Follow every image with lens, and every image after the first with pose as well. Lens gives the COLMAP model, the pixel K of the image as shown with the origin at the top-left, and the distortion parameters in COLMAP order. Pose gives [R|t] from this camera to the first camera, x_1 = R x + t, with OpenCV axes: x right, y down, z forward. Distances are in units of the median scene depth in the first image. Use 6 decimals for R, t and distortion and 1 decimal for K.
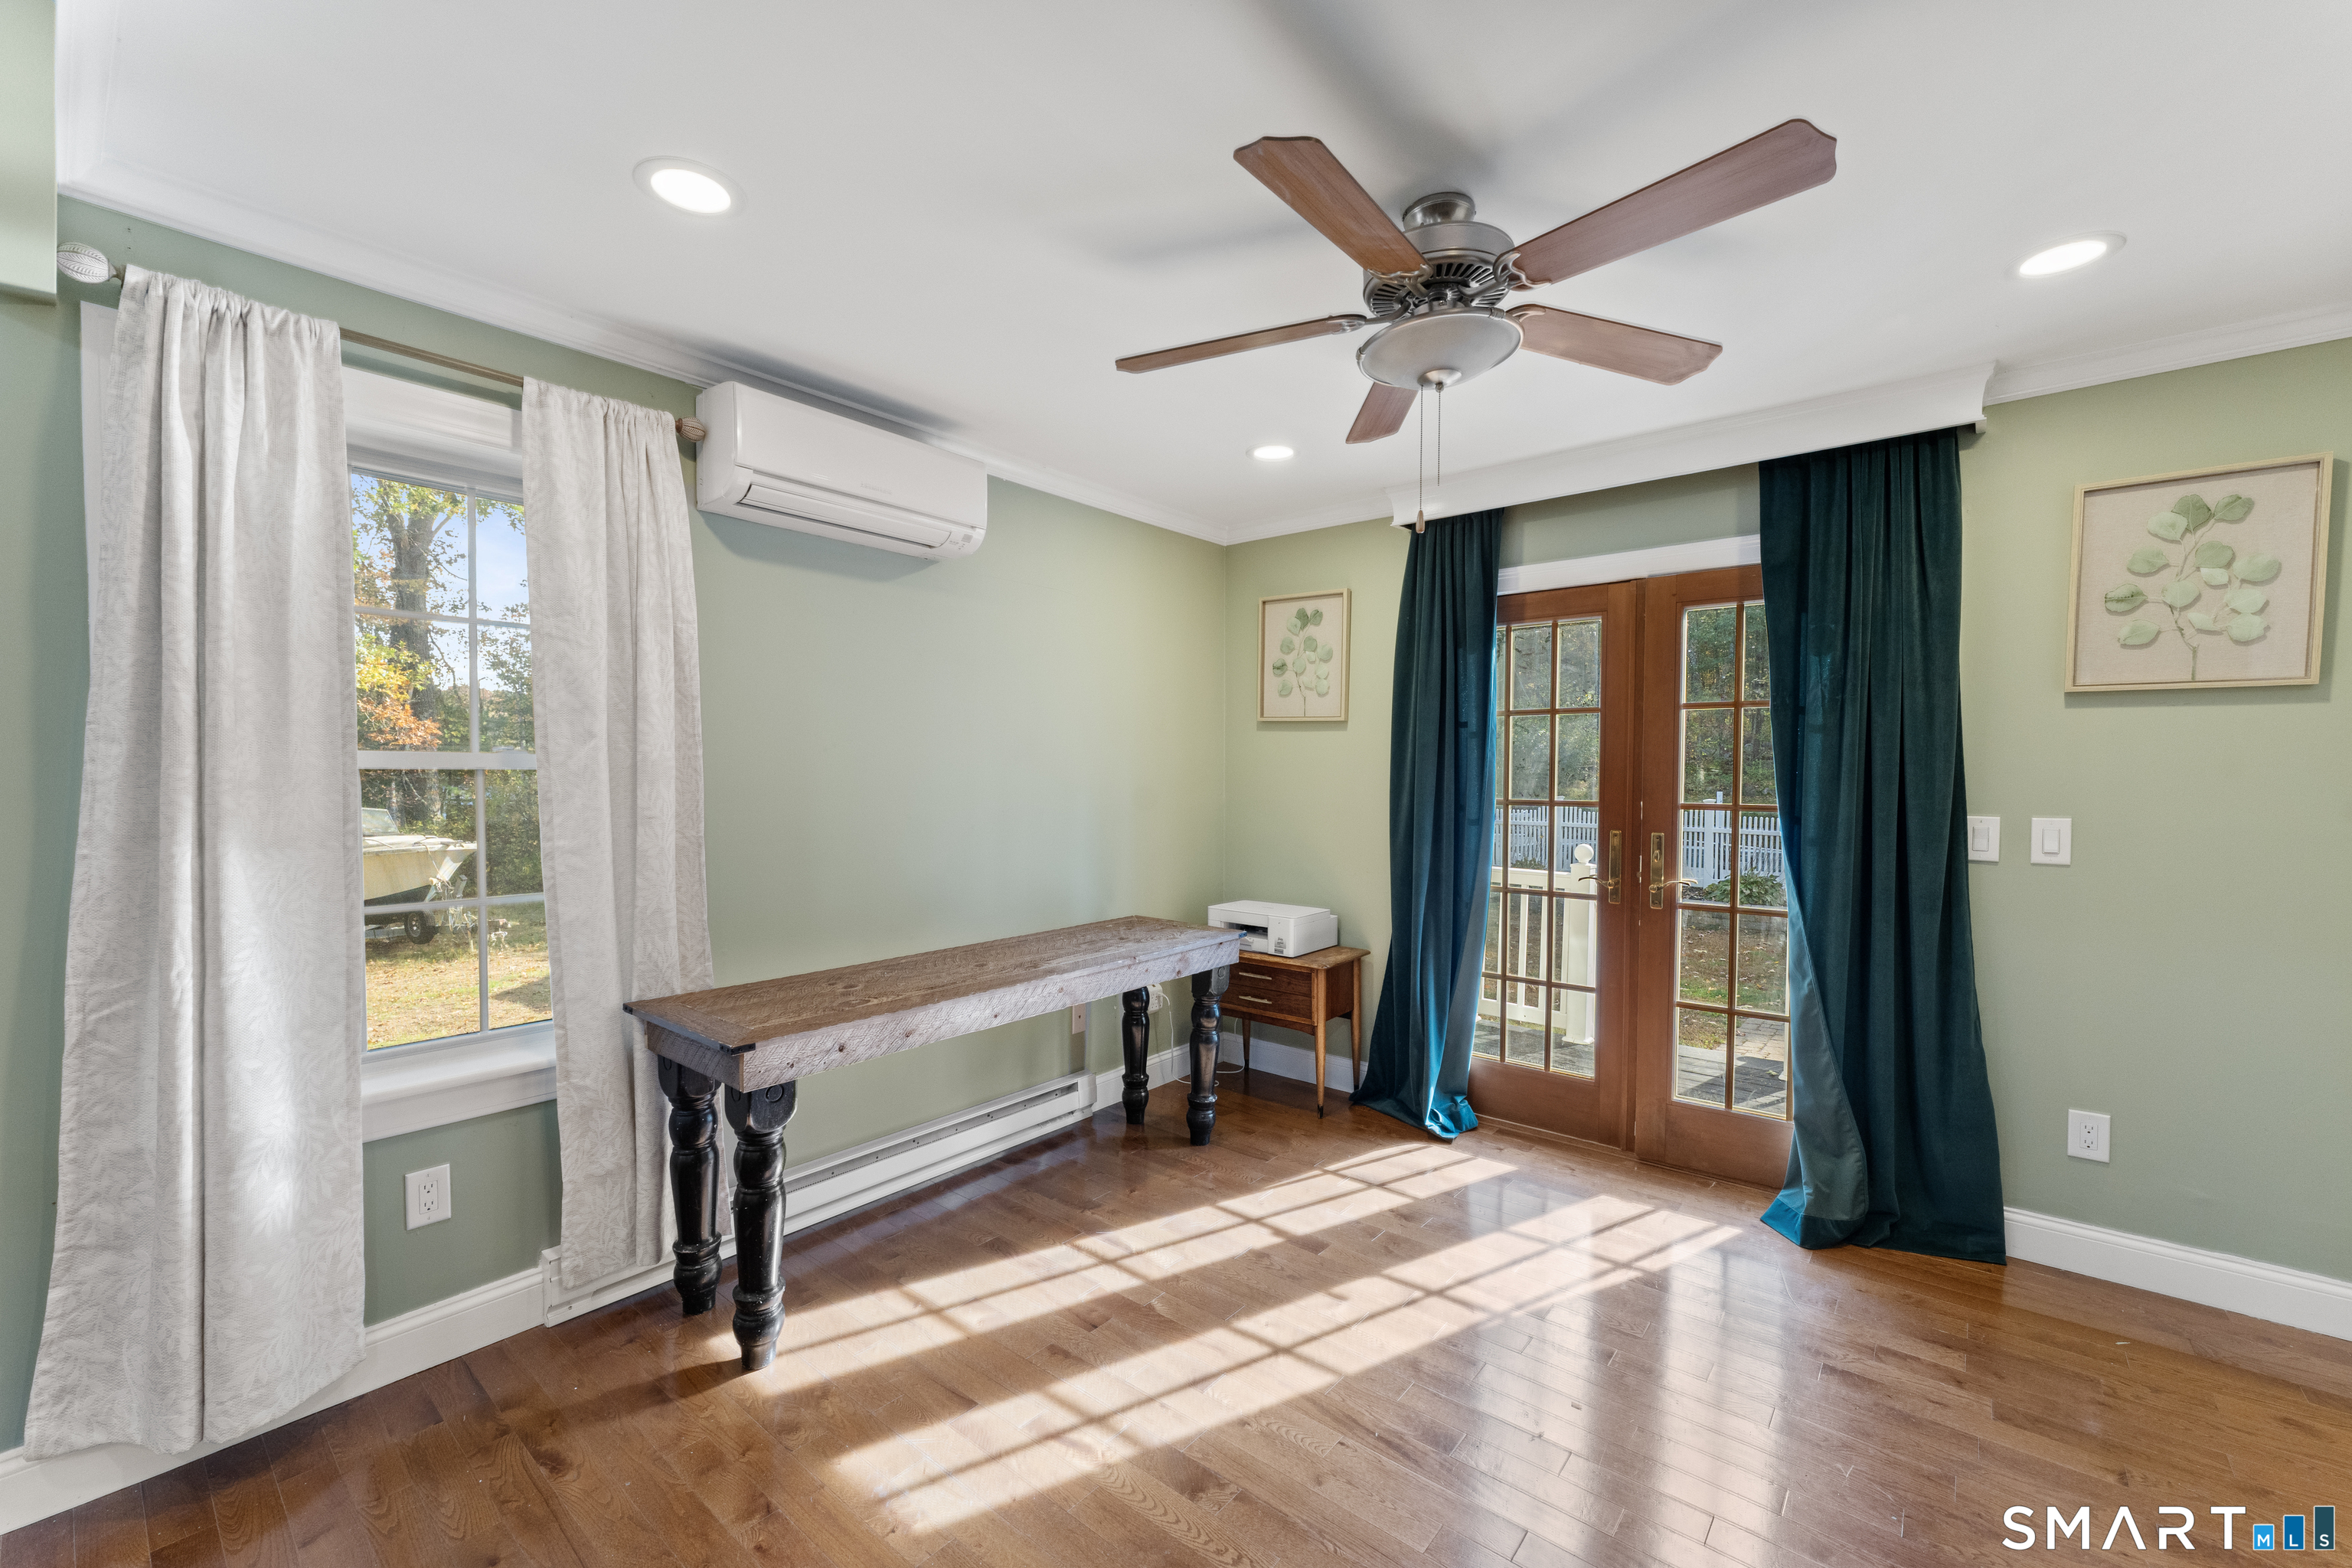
lens RADIAL K [[927.2, 0, 1170.5], [0, 927.2, 807.2], [0, 0, 1]] dist [-0.000016, 0.000055]
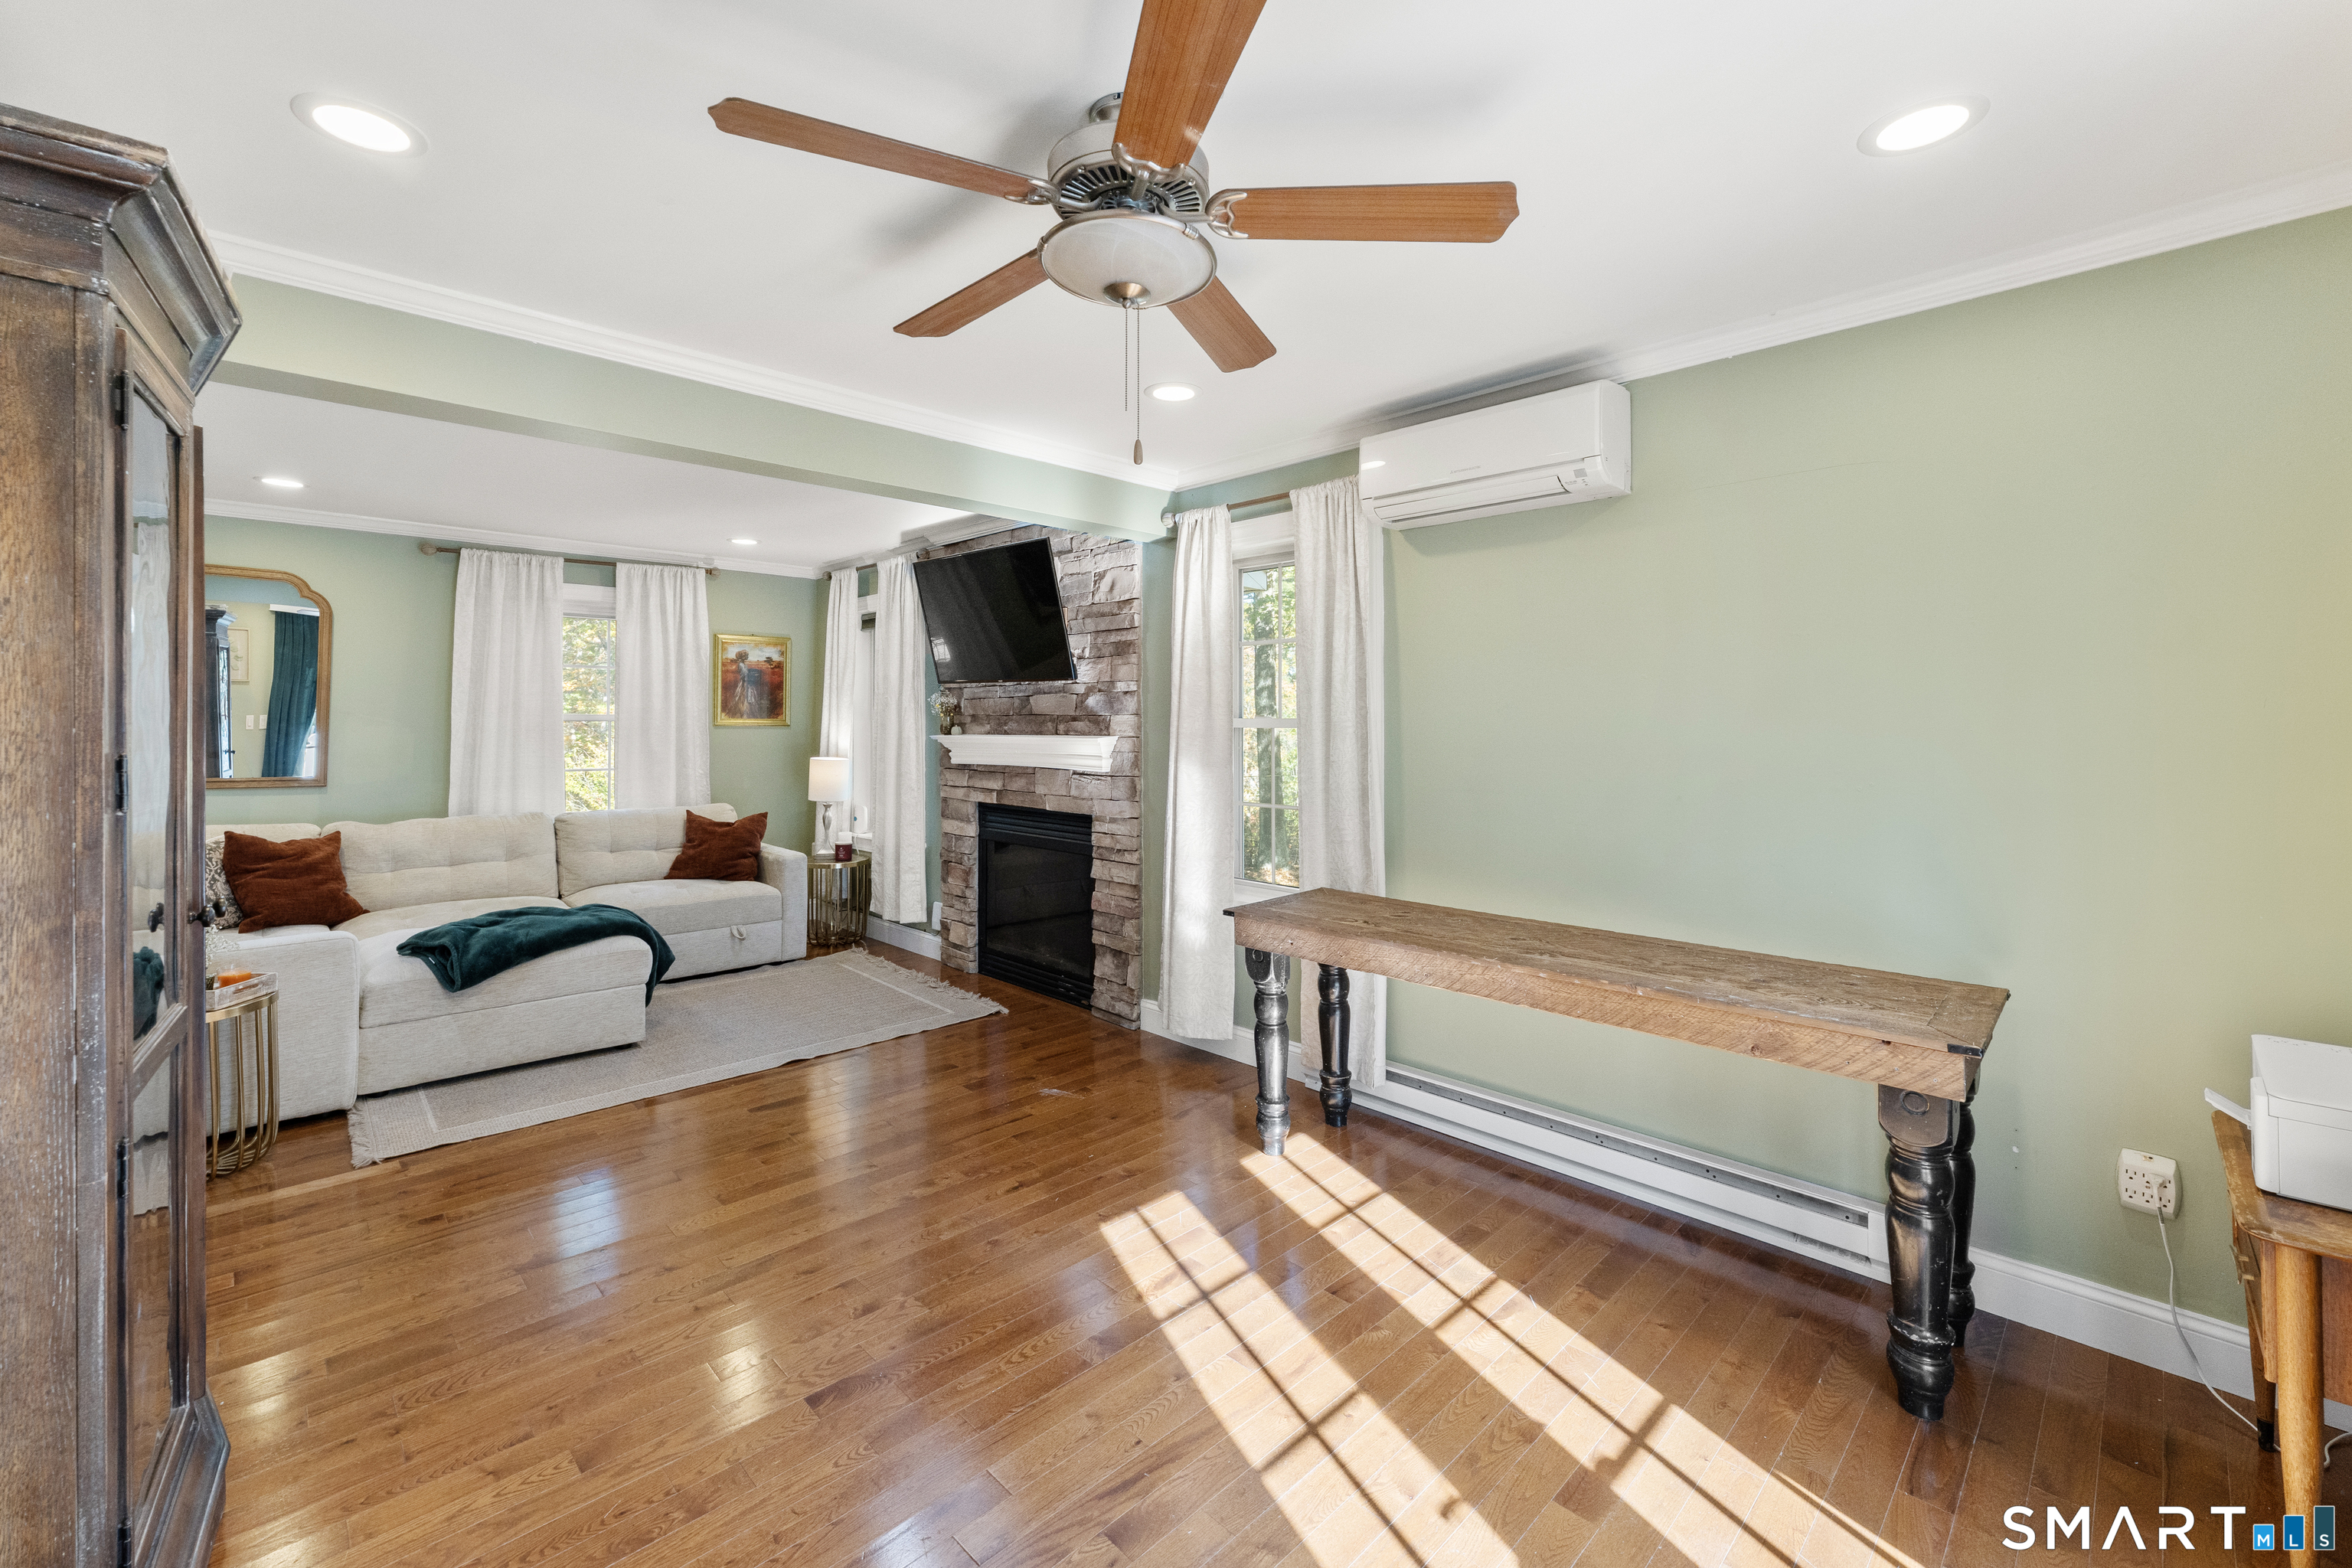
lens RADIAL K [[983.1, 0, 1169.3], [0, 983.1, 721.0], [0, 0, 1]] dist [0.000904, 0.000107]
pose [[-0.109979, -0.012048, -0.993861, 0.981170], [-0.034273, 0.999378, -0.008322, -0.029649], [0.993343, 0.033148, -0.110323, 0.919576]]
